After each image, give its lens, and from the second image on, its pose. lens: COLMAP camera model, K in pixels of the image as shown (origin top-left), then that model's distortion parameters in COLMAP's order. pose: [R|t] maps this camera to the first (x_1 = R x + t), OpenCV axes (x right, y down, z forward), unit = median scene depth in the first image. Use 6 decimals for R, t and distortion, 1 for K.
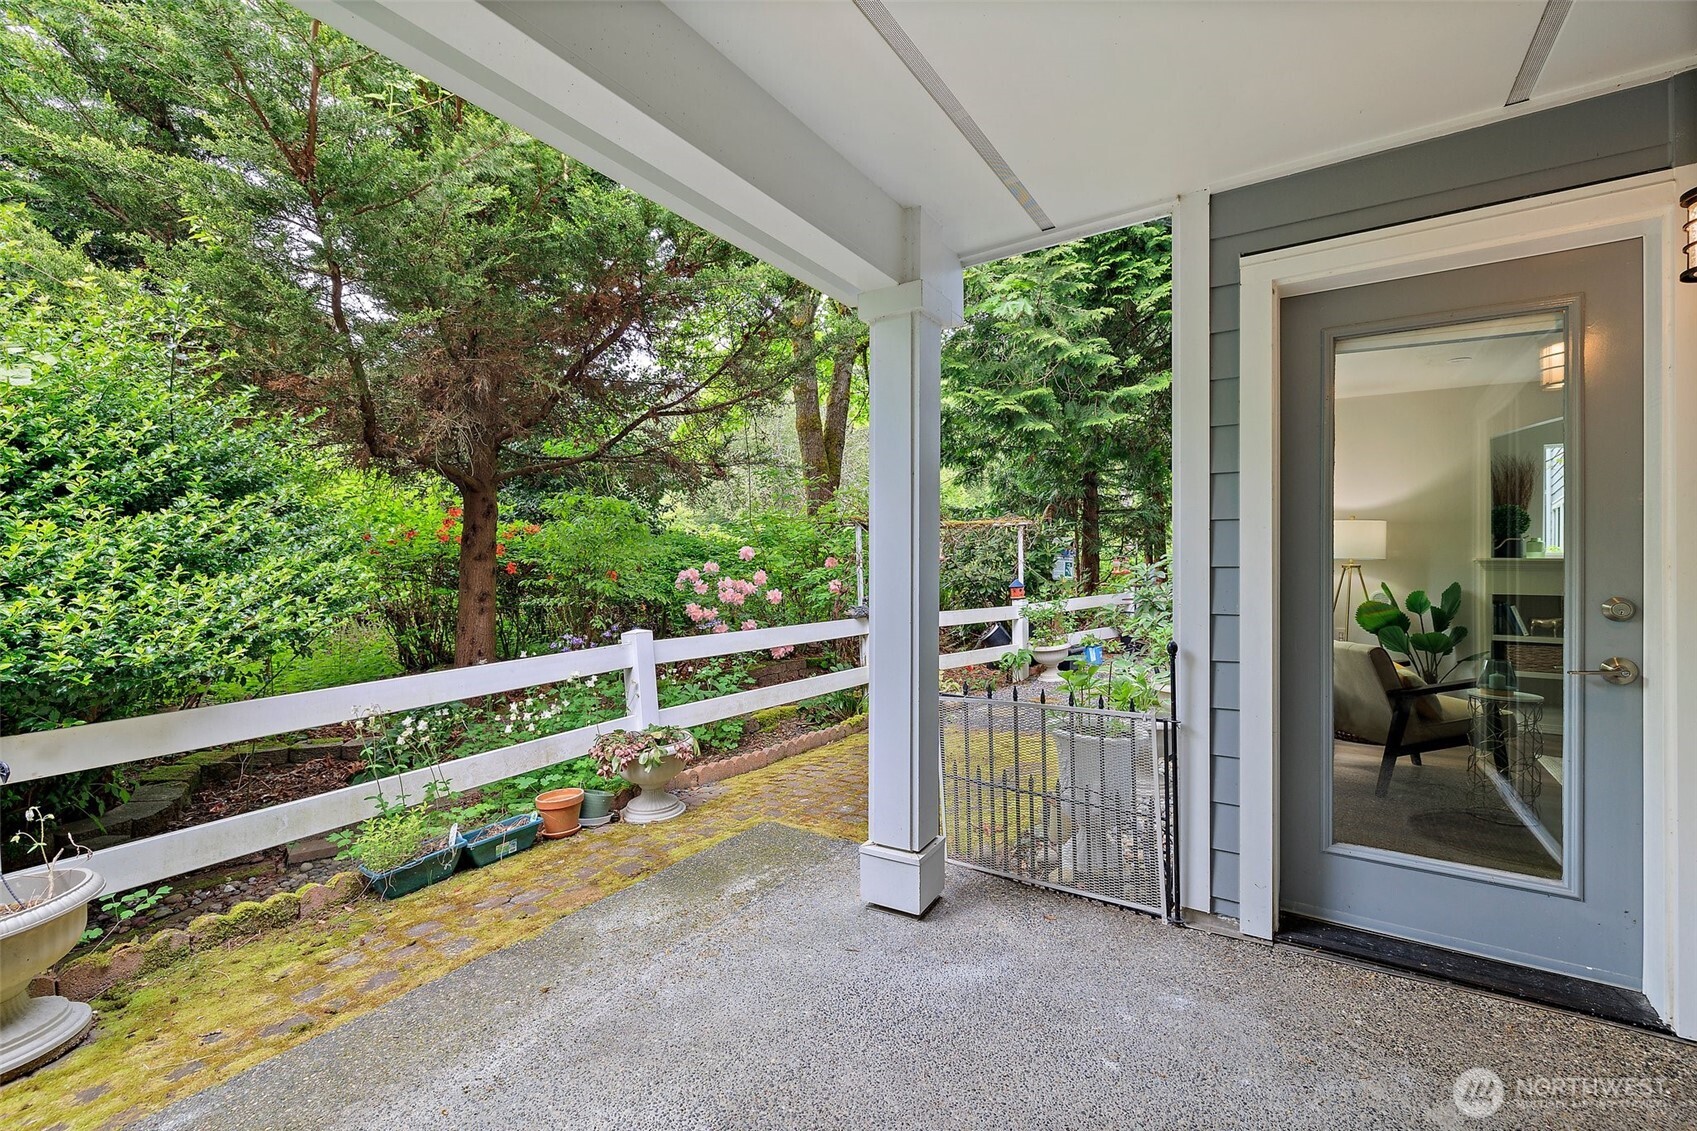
lens RADIAL K [[721.2, 0, 848.5], [0, 721.2, 565.5], [0, 0, 1]] dist [-0.000101, -0.000002]
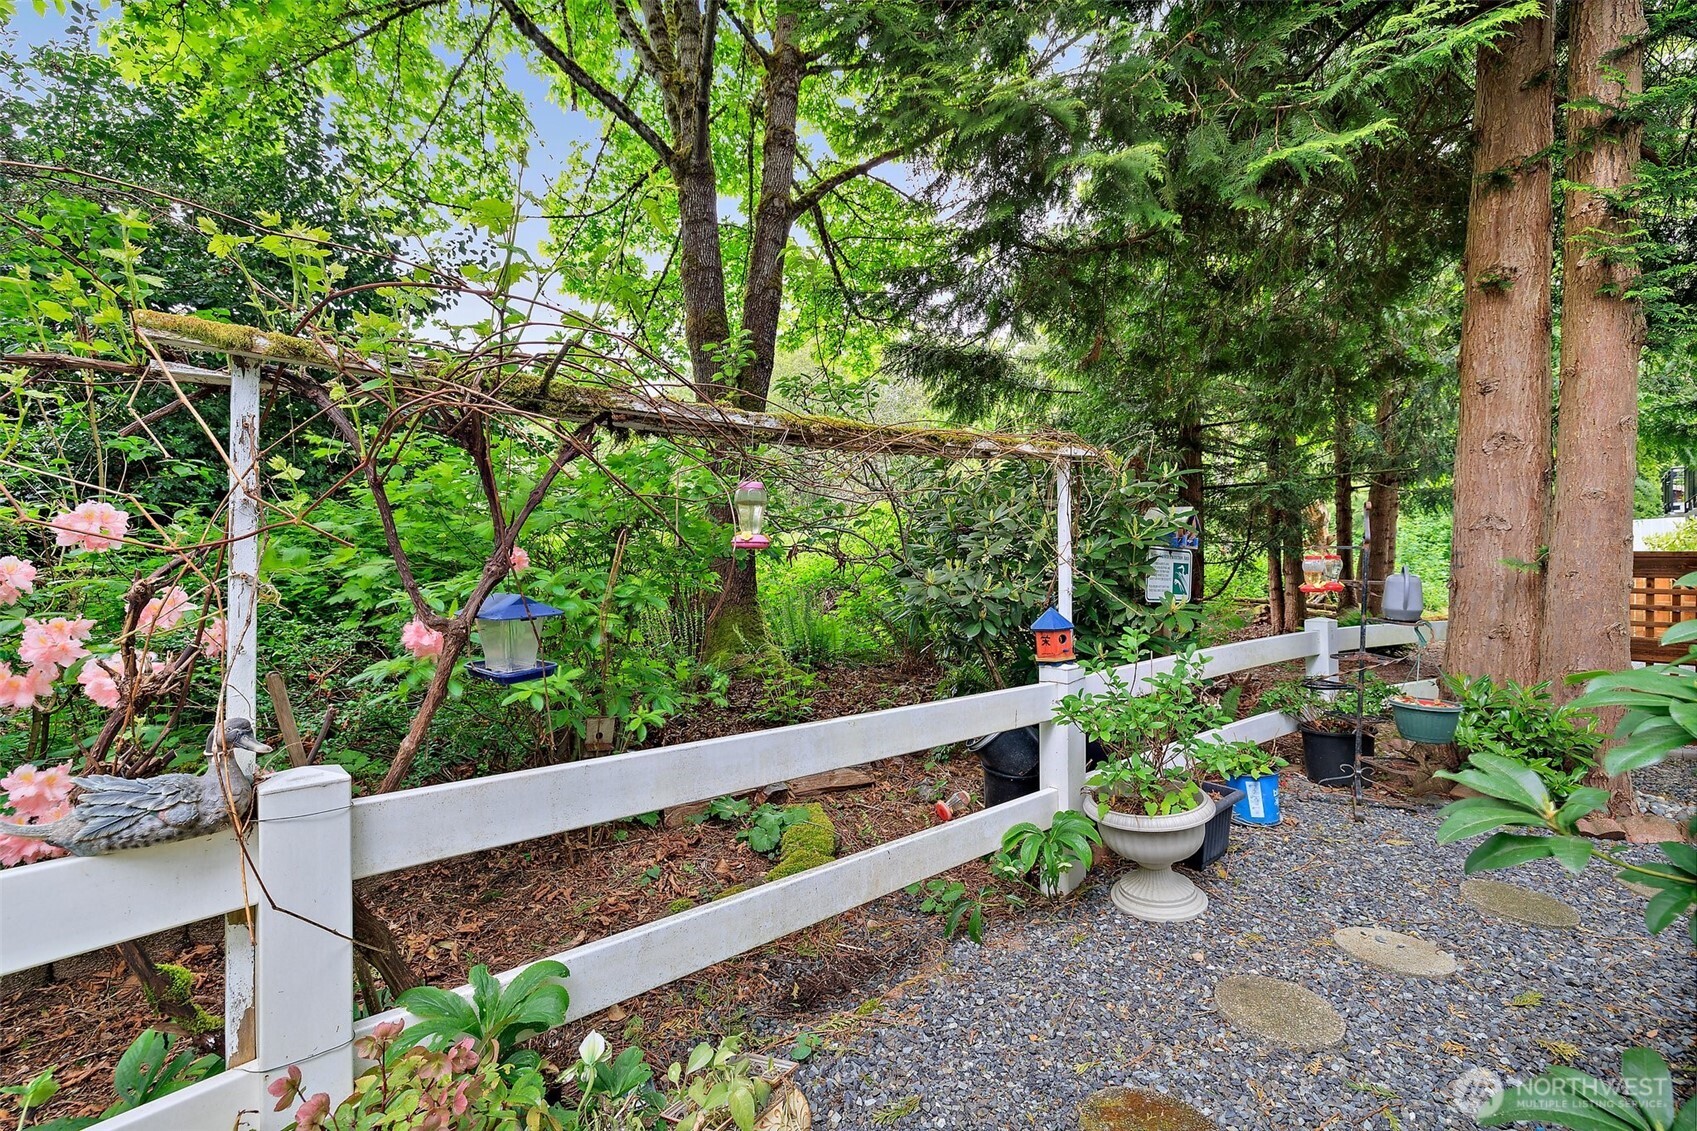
lens RADIAL K [[721.2, 0, 848.5], [0, 721.2, 565.5], [0, 0, 1]] dist [-0.000101, -0.000002]
pose [[0.996384, -0.003679, -0.084879, 0.153669], [0.002219, 0.999848, -0.017293, 0.004310], [0.084930, 0.017042, 0.996241, 0.598118]]
